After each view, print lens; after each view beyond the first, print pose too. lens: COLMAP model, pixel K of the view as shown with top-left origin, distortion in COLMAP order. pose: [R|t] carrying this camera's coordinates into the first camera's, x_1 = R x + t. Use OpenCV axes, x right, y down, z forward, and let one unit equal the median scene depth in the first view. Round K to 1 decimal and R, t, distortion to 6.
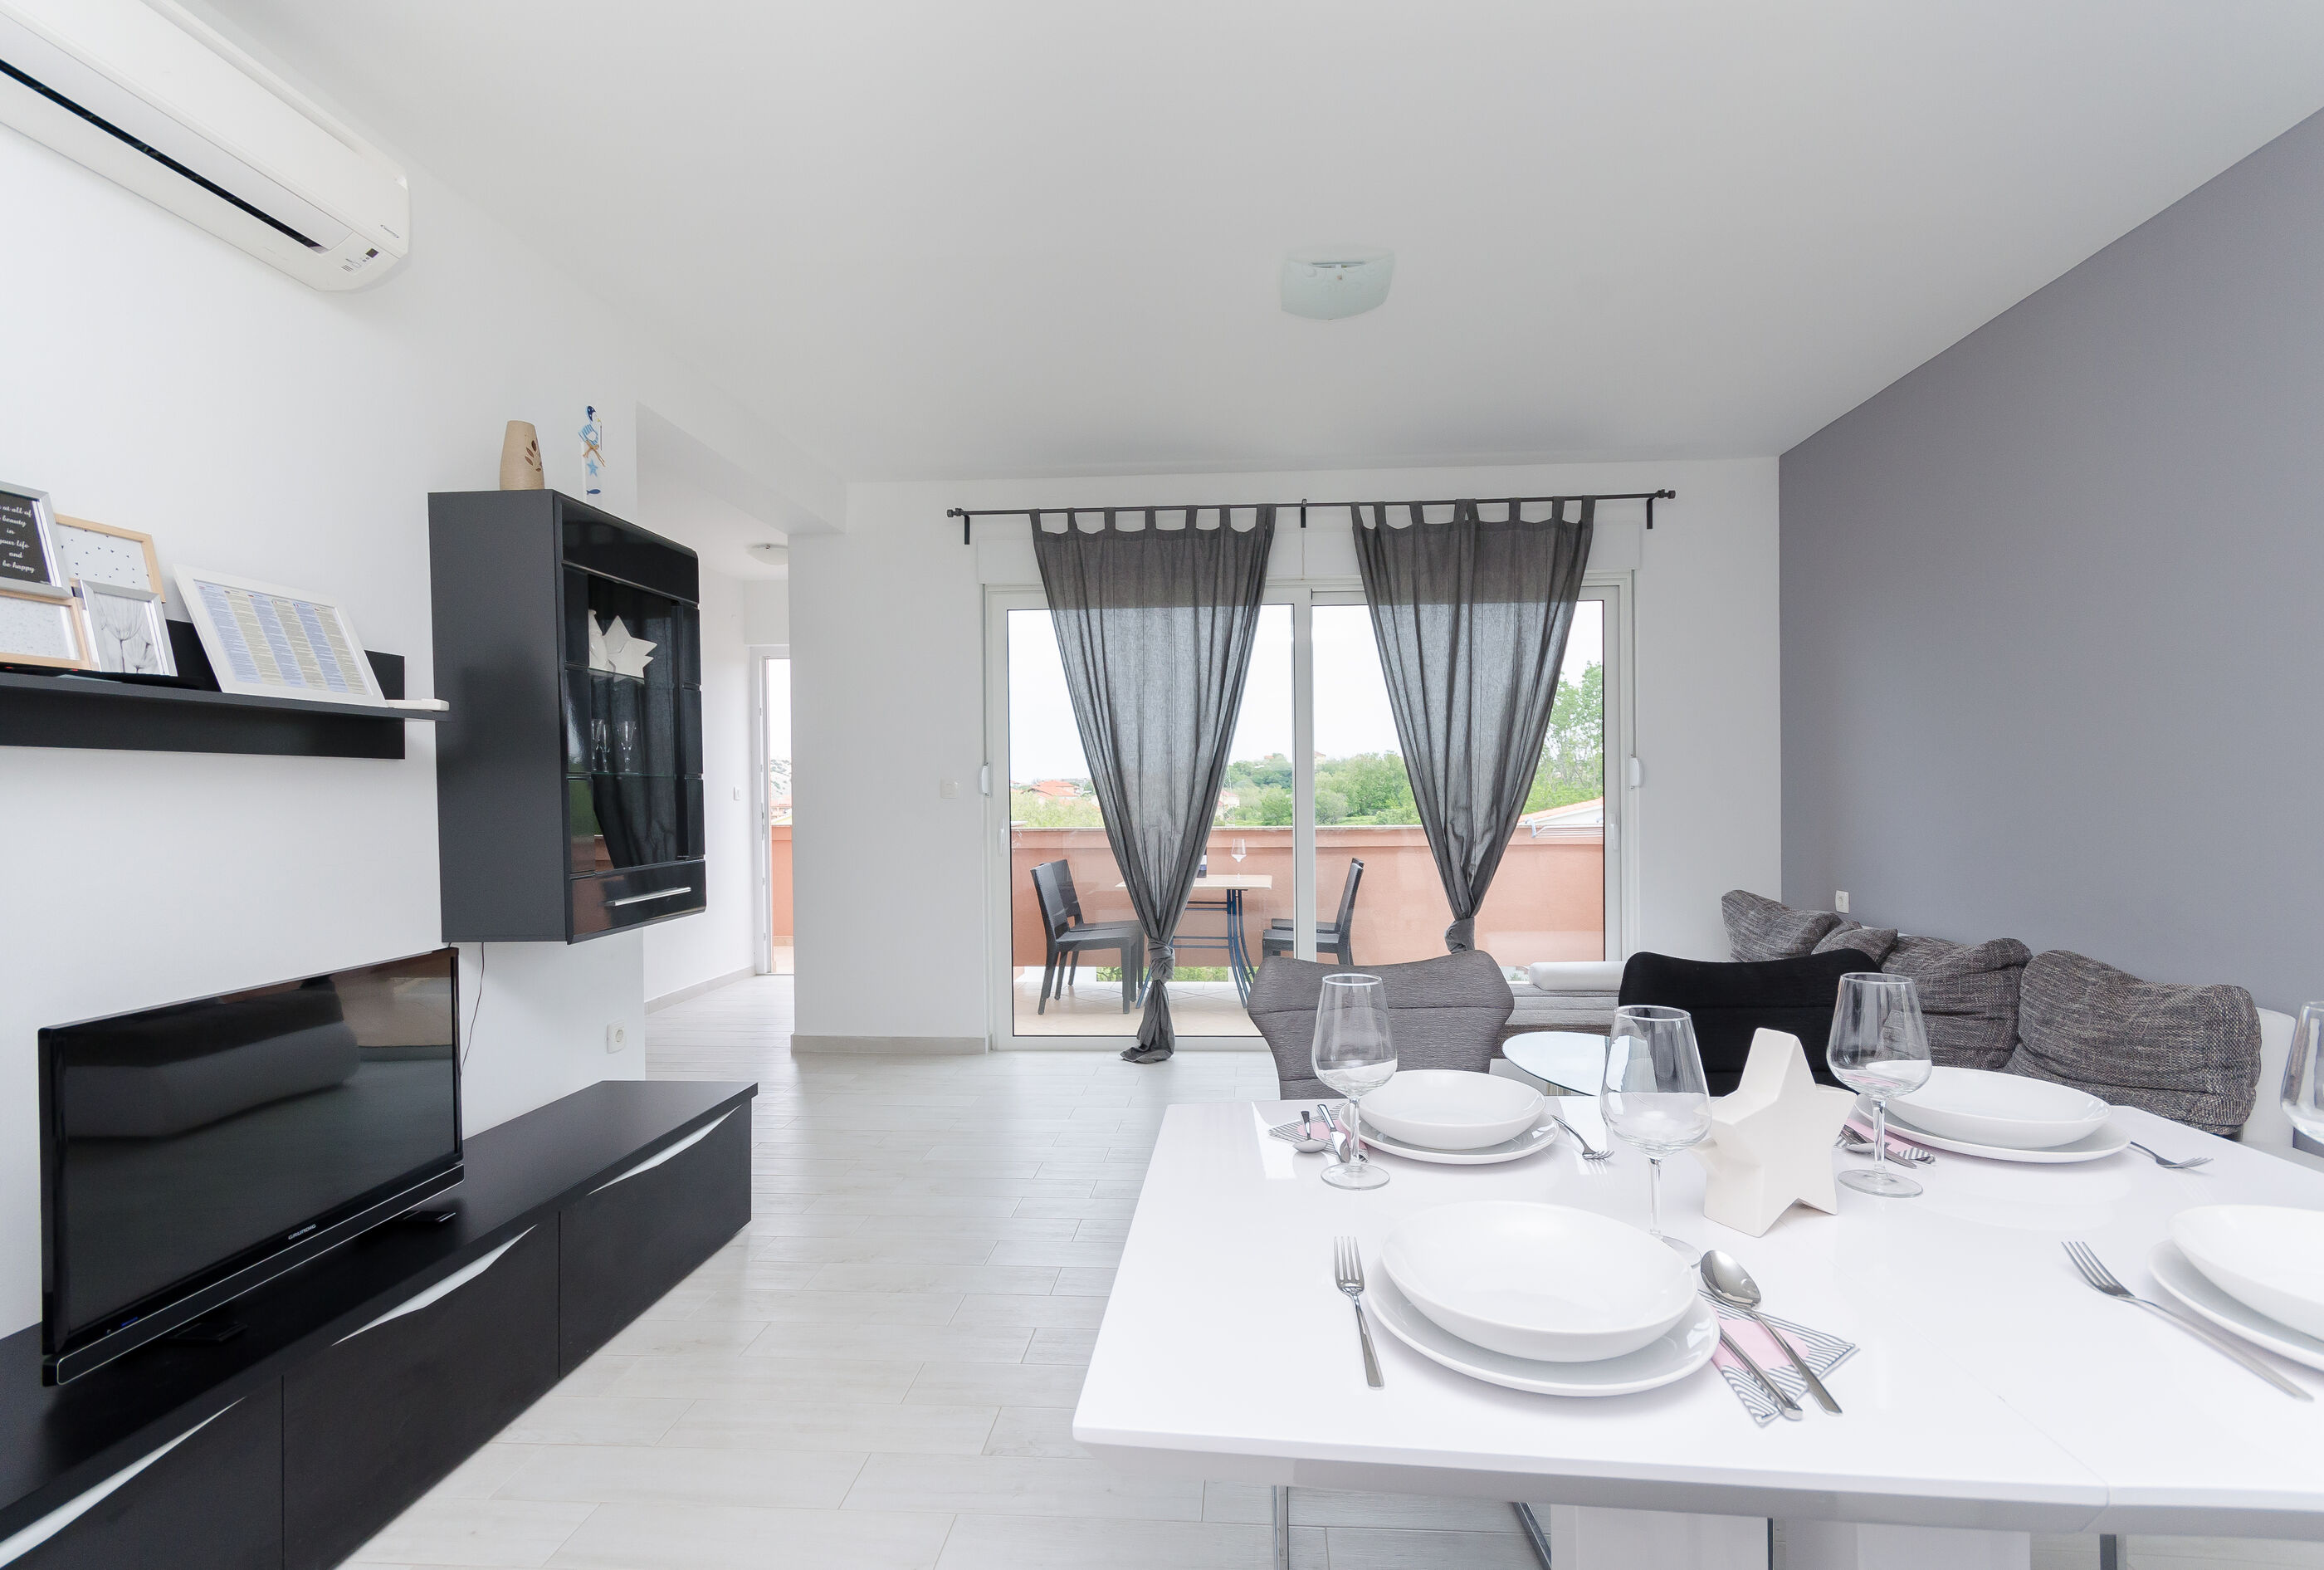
lens RADIAL K [[1059.5, 0, 1195.7], [0, 1059.5, 810.0], [0, 0, 1]] dist [0.003083, 0.004211]
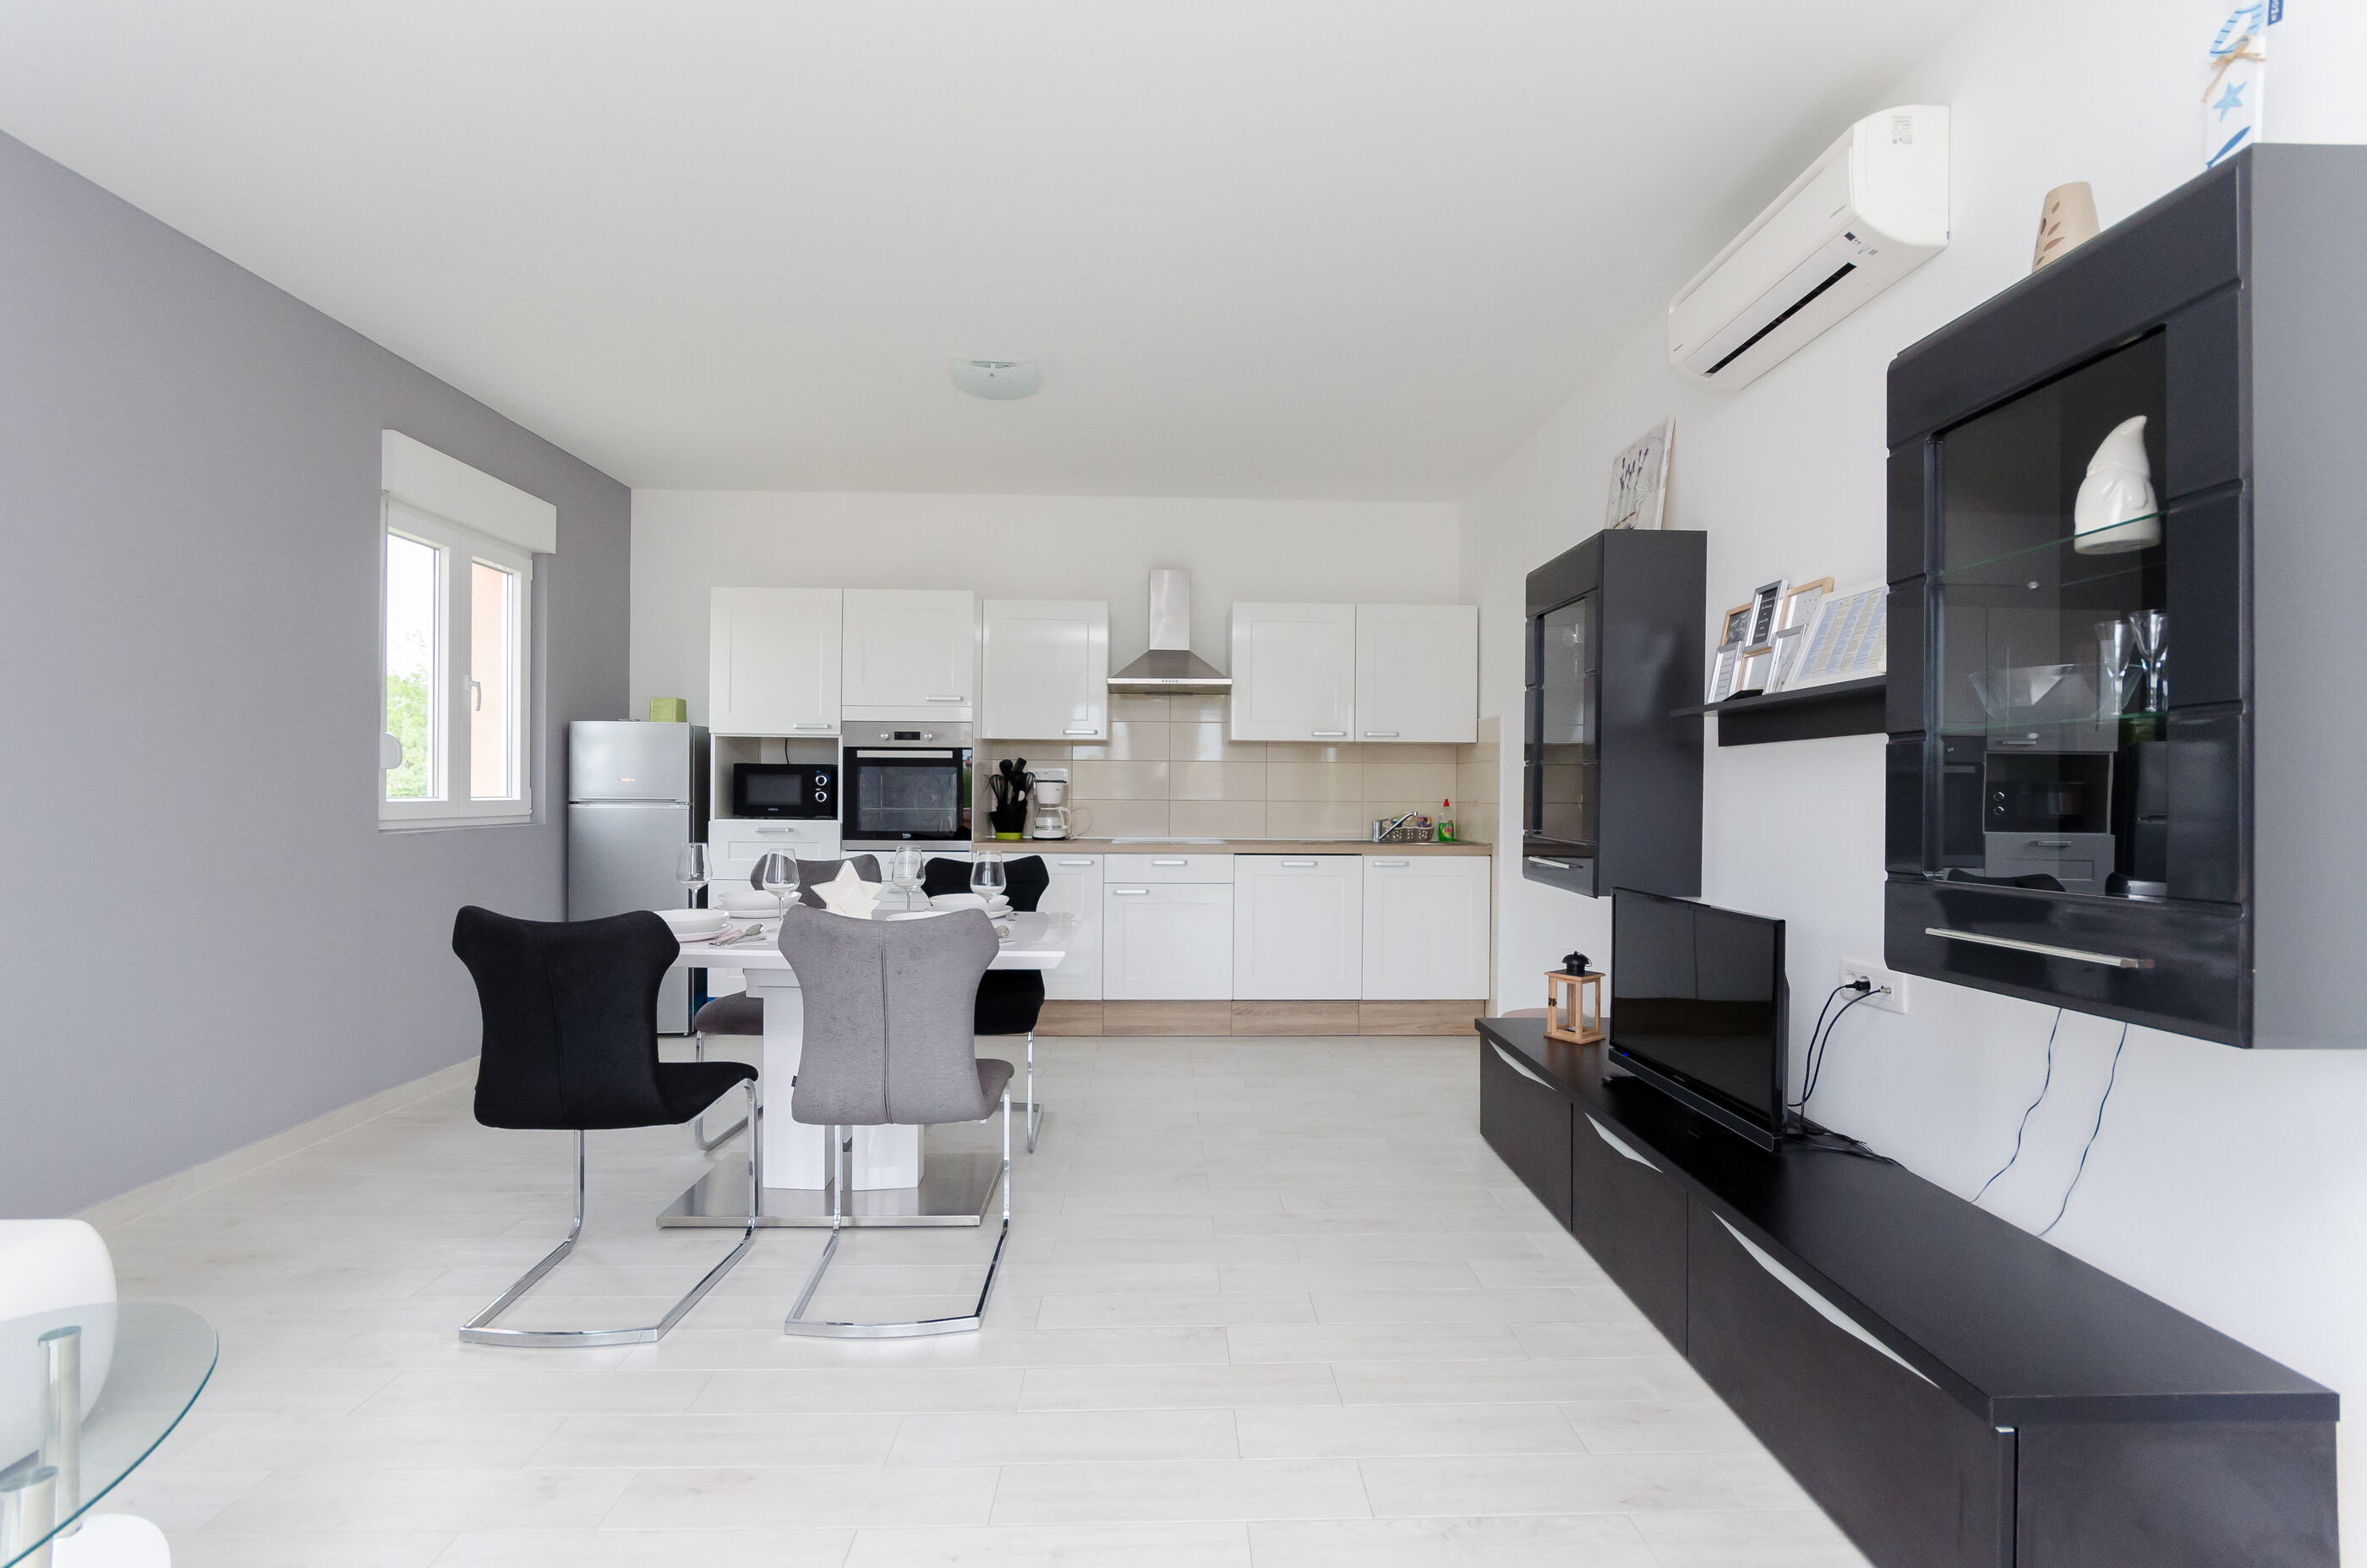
lens RADIAL K [[1040.6, 0, 1182.3], [0, 1040.6, 788.8], [0, 0, 1]] dist [0.005203, 0.000036]
pose [[-0.995581, 0.004464, -0.093802, -0.022199], [0.003010, 0.999873, 0.015643, -0.006669], [0.093860, 0.015292, -0.995468, 0.897398]]
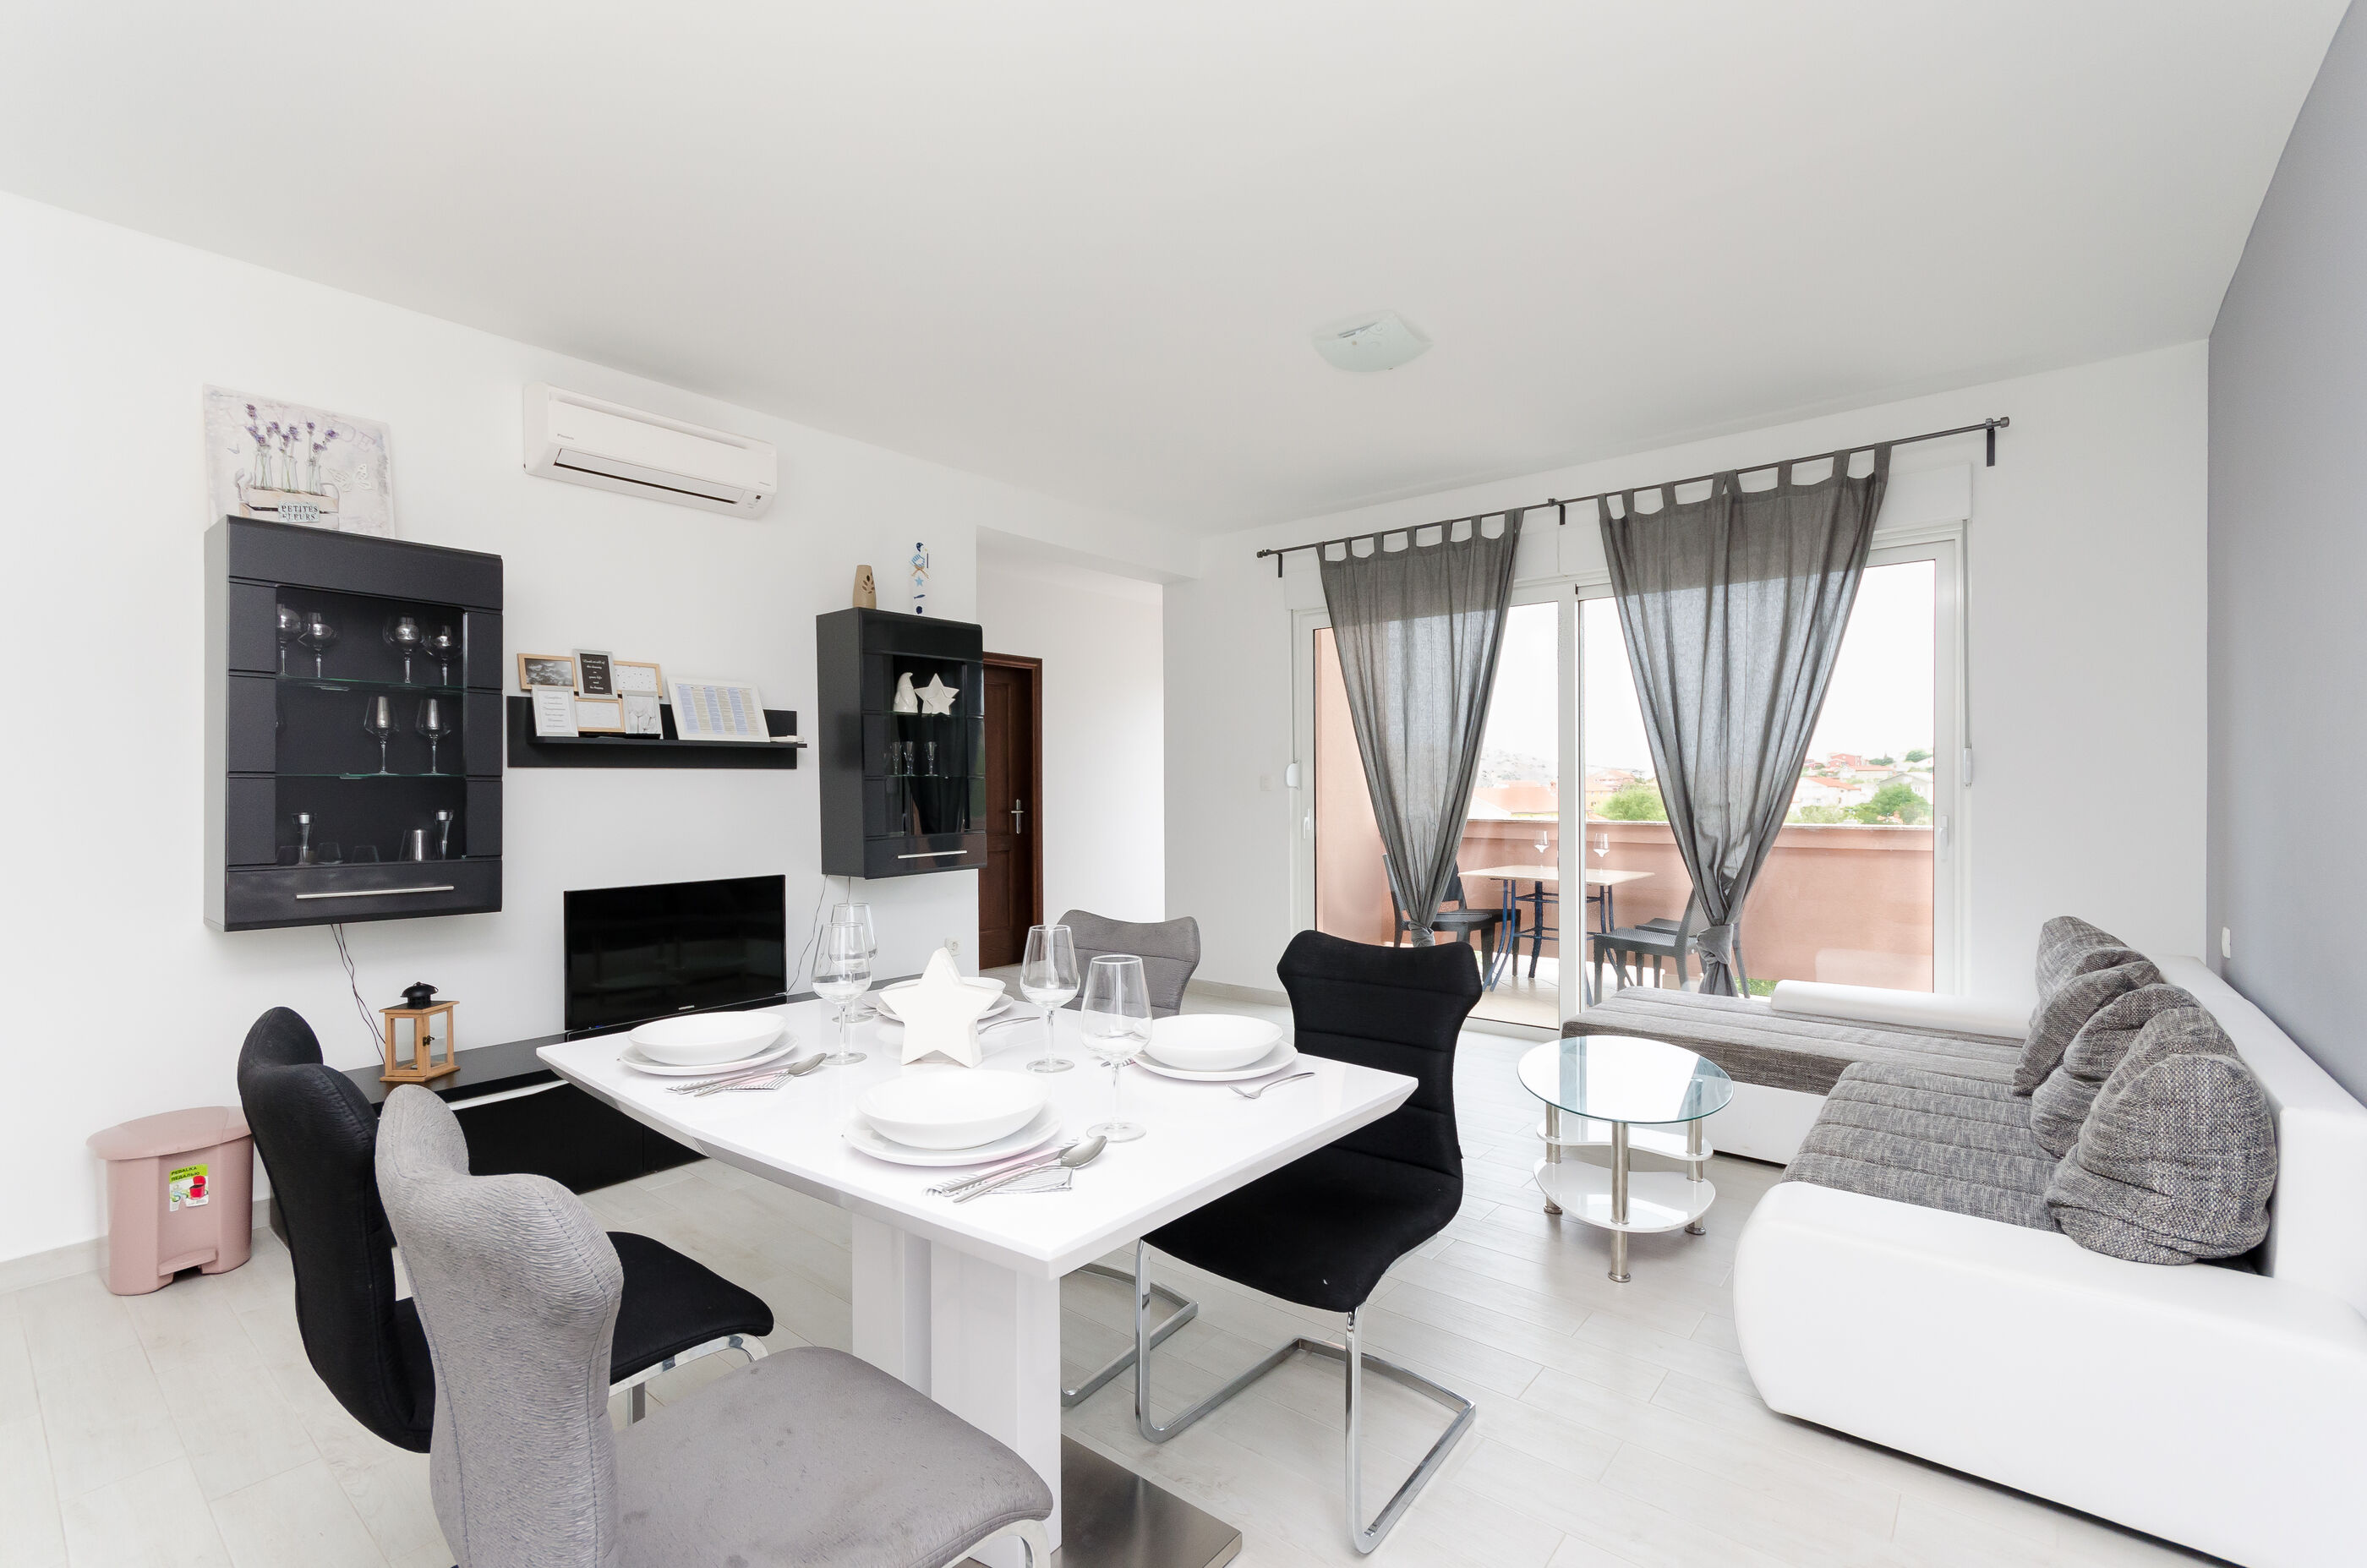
lens RADIAL K [[1040.6, 0, 1186.2], [0, 1040.6, 793.0], [0, 0, 1]] dist [0.005203, 0.000036]
pose [[0.809561, 0.008298, -0.586977, 0.412273], [-0.010291, 0.999947, -0.000057, -0.007584], [0.586946, 0.006086, 0.809603, -0.011056]]
